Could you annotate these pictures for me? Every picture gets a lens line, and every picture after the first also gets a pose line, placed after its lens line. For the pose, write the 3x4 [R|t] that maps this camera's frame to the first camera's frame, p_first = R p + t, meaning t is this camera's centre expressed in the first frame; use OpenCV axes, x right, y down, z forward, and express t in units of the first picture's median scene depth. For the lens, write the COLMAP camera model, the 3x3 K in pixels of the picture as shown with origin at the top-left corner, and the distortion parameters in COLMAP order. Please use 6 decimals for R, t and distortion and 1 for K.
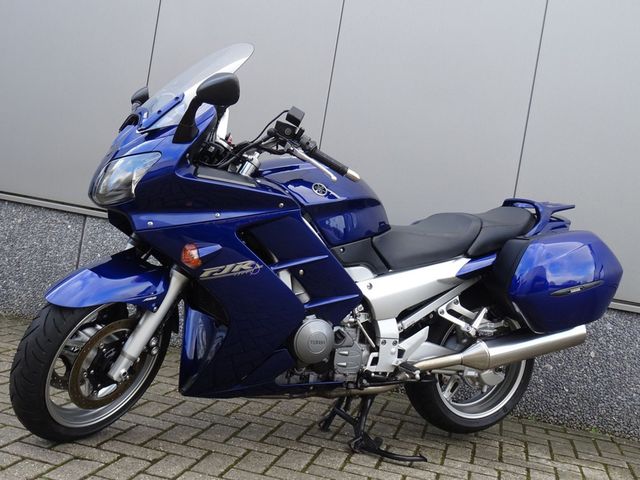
lens RADIAL K [[816.4, 0, 320.0], [0, 816.4, 240.3], [0, 0, 1]] dist [-0.023143, 0.000000]
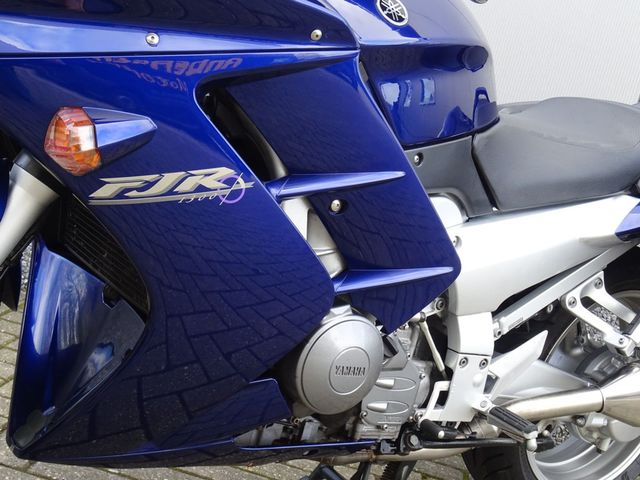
lens RADIAL K [[1024.5, 0, 319.9], [0, 1024.5, 239.6], [0, 0, 1]] dist [0.013512, 0.000000]
pose [[0.985890, 0.100455, 0.133905, -0.090131], [-0.116518, 0.986145, 0.118075, -0.003921], [-0.120189, -0.132012, 0.983935, 0.445665]]
